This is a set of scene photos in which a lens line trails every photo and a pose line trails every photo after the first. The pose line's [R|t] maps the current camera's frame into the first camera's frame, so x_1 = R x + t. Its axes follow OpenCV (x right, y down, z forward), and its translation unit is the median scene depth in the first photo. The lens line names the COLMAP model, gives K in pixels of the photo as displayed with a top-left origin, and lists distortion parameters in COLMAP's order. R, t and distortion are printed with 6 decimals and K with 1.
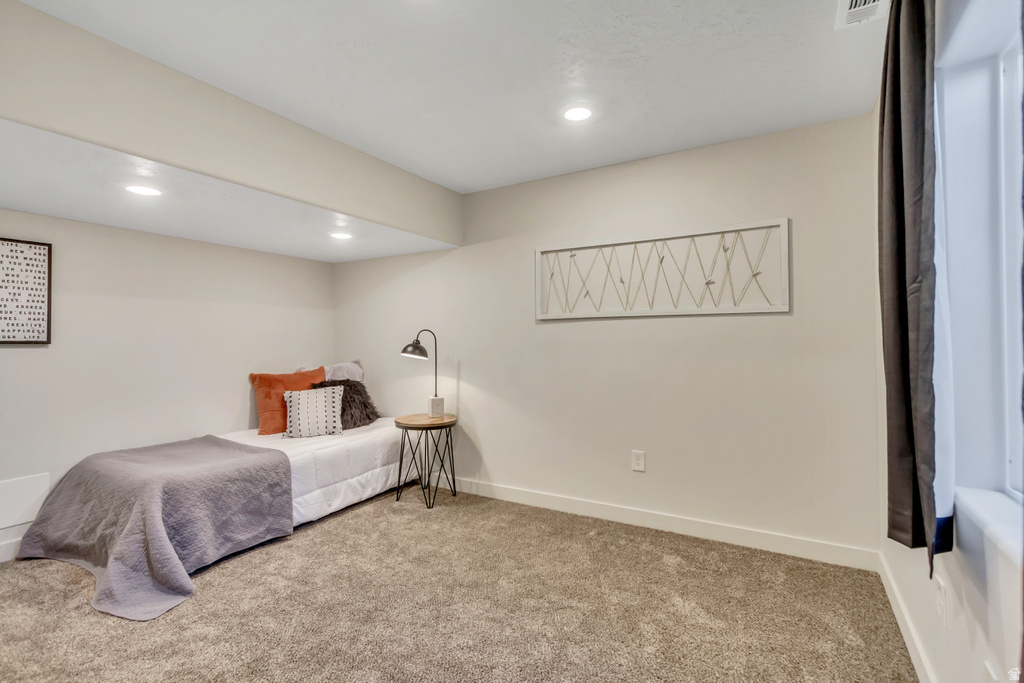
lens RADIAL K [[465.4, 0, 507.5], [0, 465.4, 338.4], [0, 0, 1]] dist [-0.001122, -0.000257]
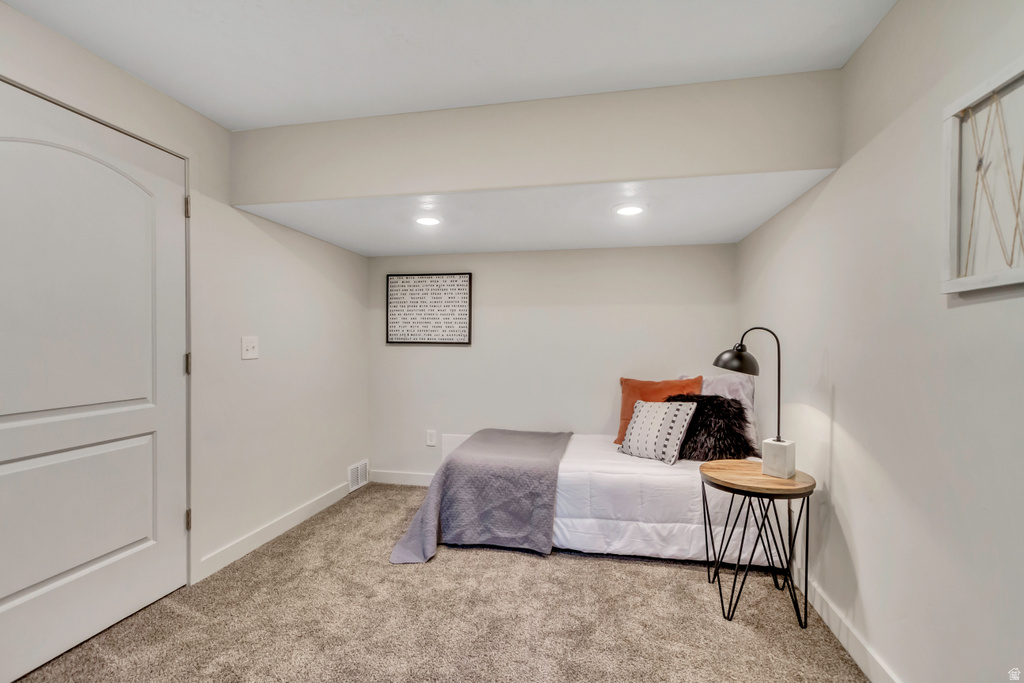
lens RADIAL K [[468.7, 0, 518.9], [0, 468.7, 351.1], [0, 0, 1]] dist [0.013456, 0.000122]
pose [[0.332229, 0.023732, -0.942900, 0.372697], [-0.003136, 0.999706, 0.024057, -0.001988], [0.943194, -0.005036, 0.332205, 0.624146]]
